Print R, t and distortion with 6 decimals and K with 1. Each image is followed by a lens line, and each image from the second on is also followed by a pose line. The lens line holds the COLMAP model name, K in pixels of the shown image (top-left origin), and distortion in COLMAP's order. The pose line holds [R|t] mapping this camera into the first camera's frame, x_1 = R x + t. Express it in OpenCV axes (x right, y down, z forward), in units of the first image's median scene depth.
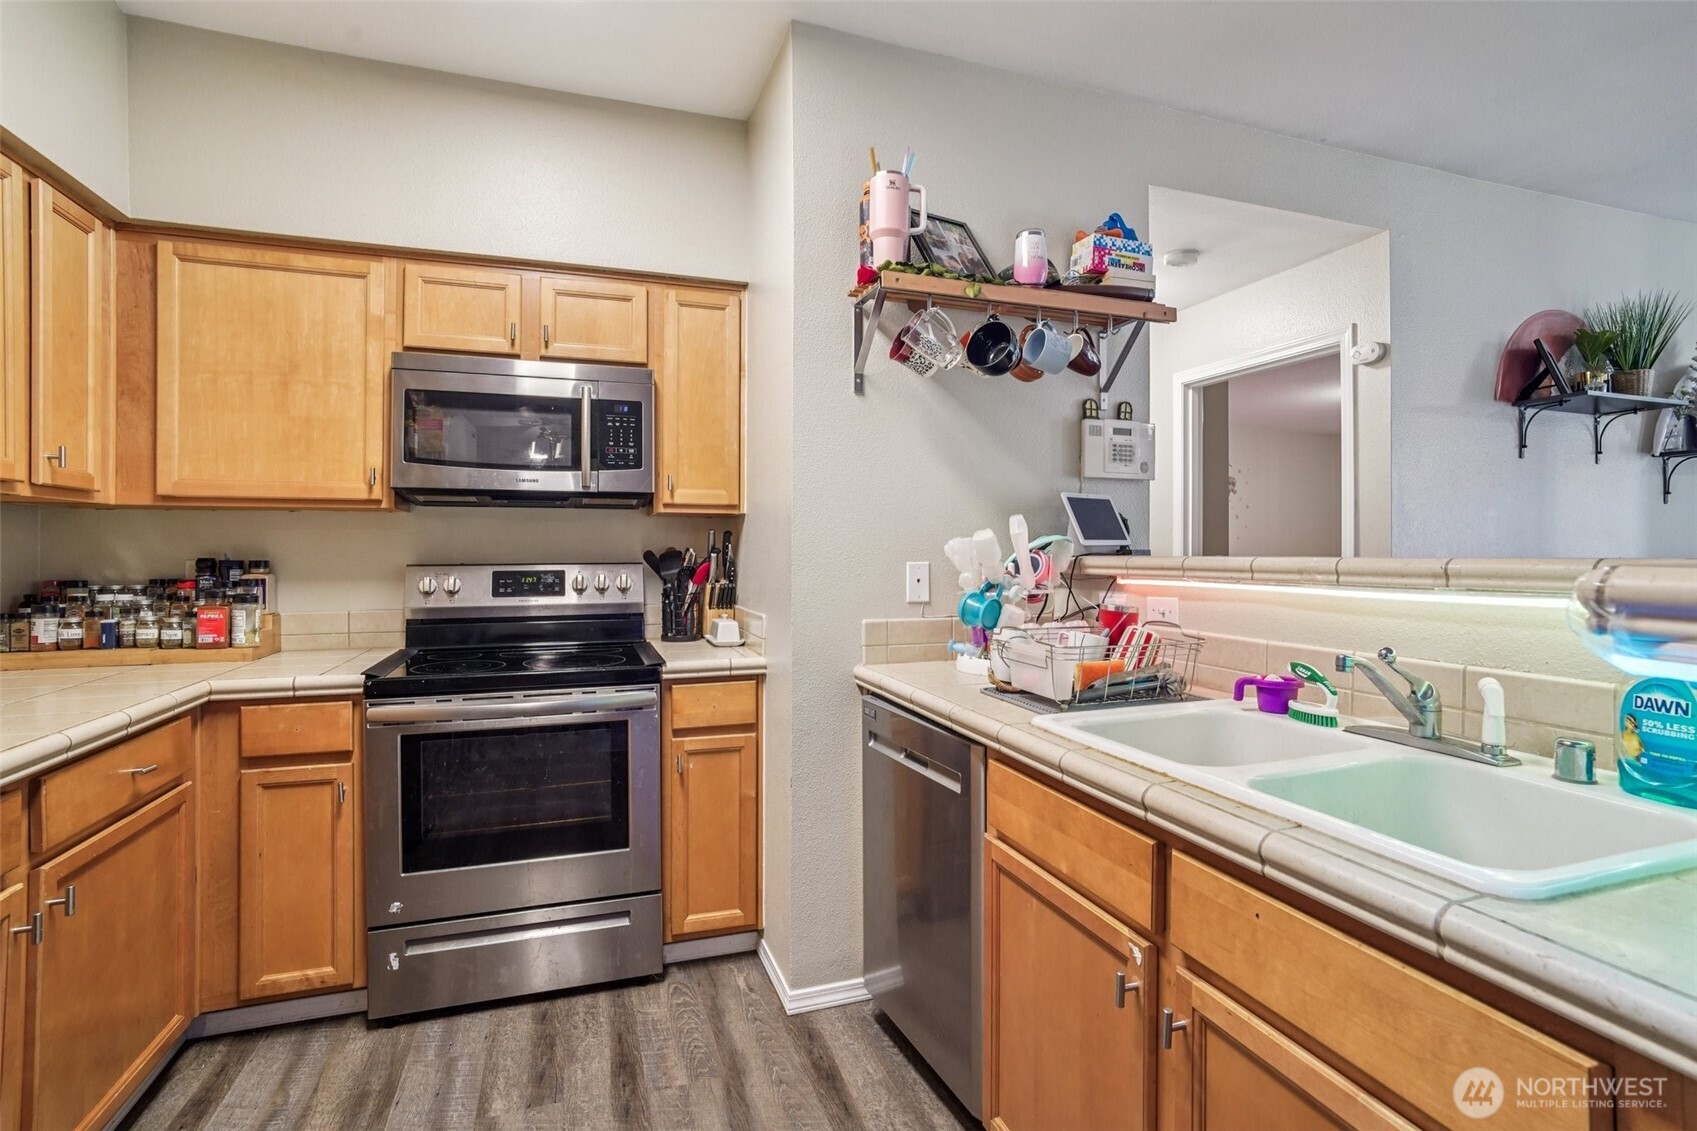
lens RADIAL K [[814.1, 0, 854.1], [0, 814.1, 543.9], [0, 0, 1]] dist [-0.040924, 0.026928]
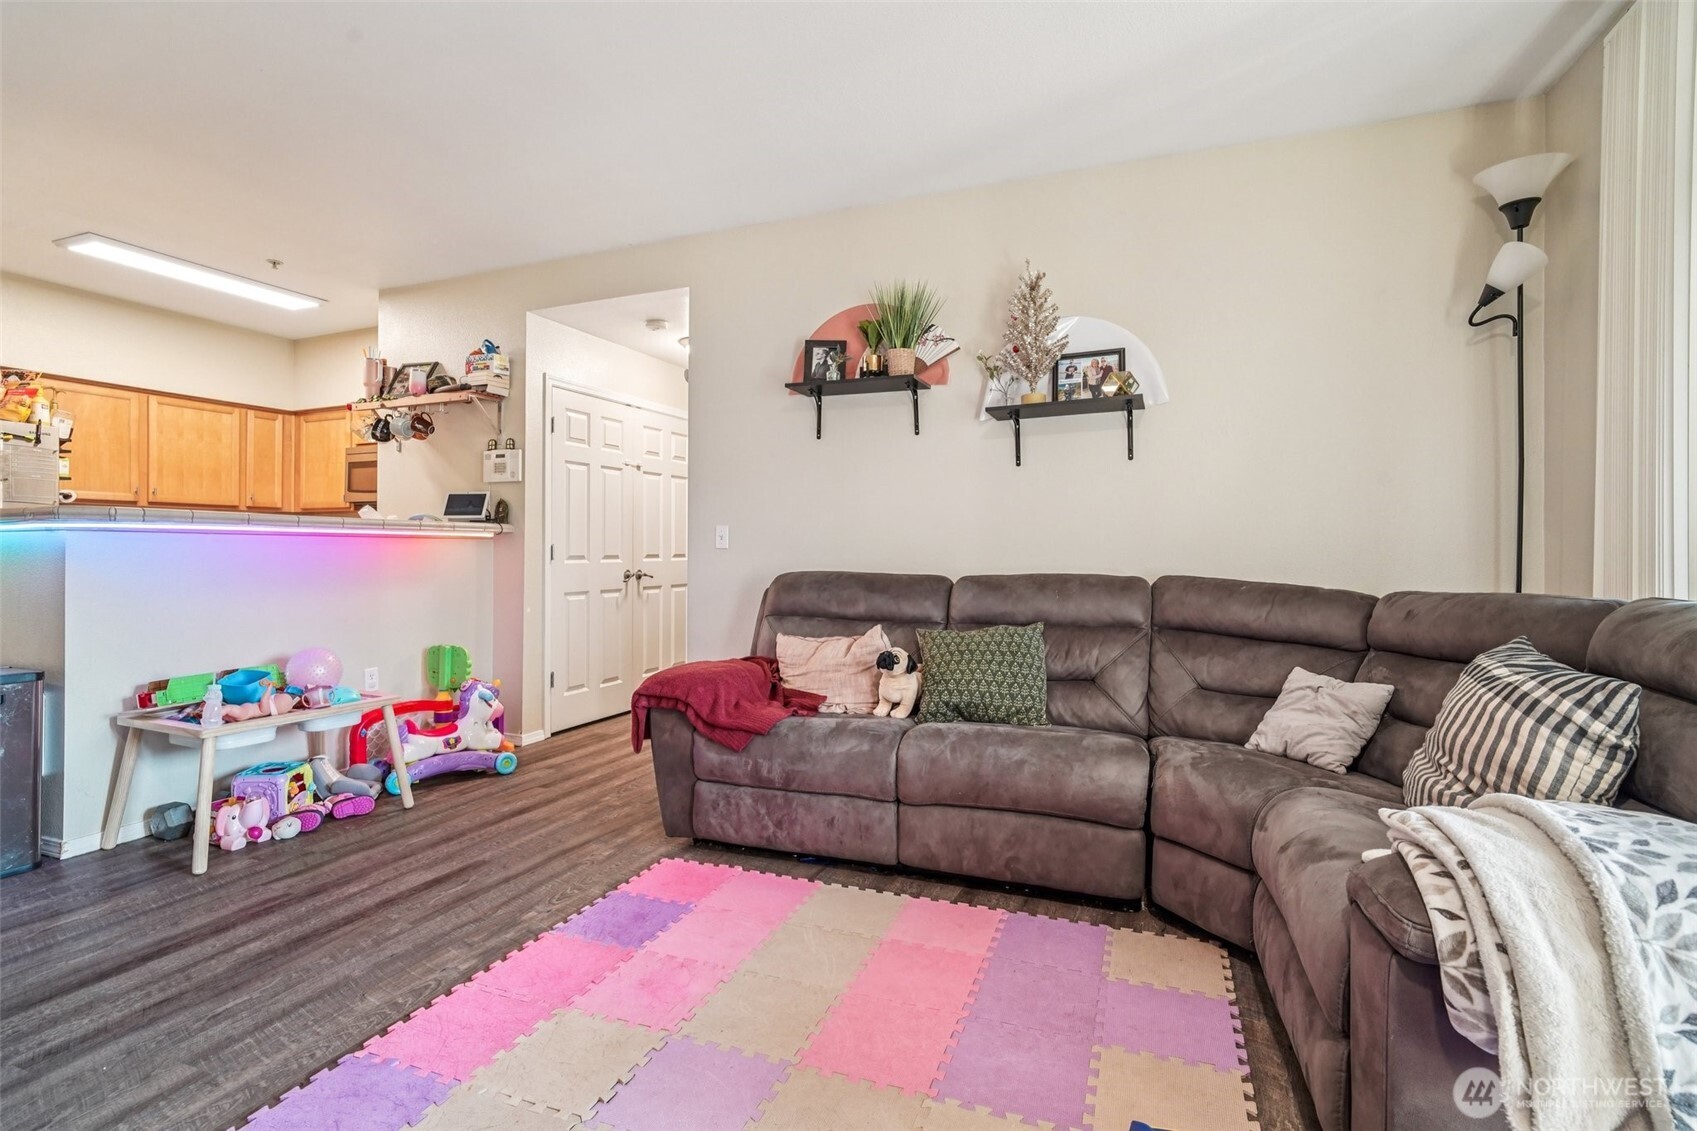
lens RADIAL K [[814.1, 0, 854.1], [0, 814.1, 543.9], [0, 0, 1]] dist [-0.040924, 0.026928]
pose [[0.744889, -0.002130, -0.667185, 2.278151], [0.003663, 0.999993, 0.000898, 0.063914], [0.667179, -0.003113, 0.744891, 0.191493]]
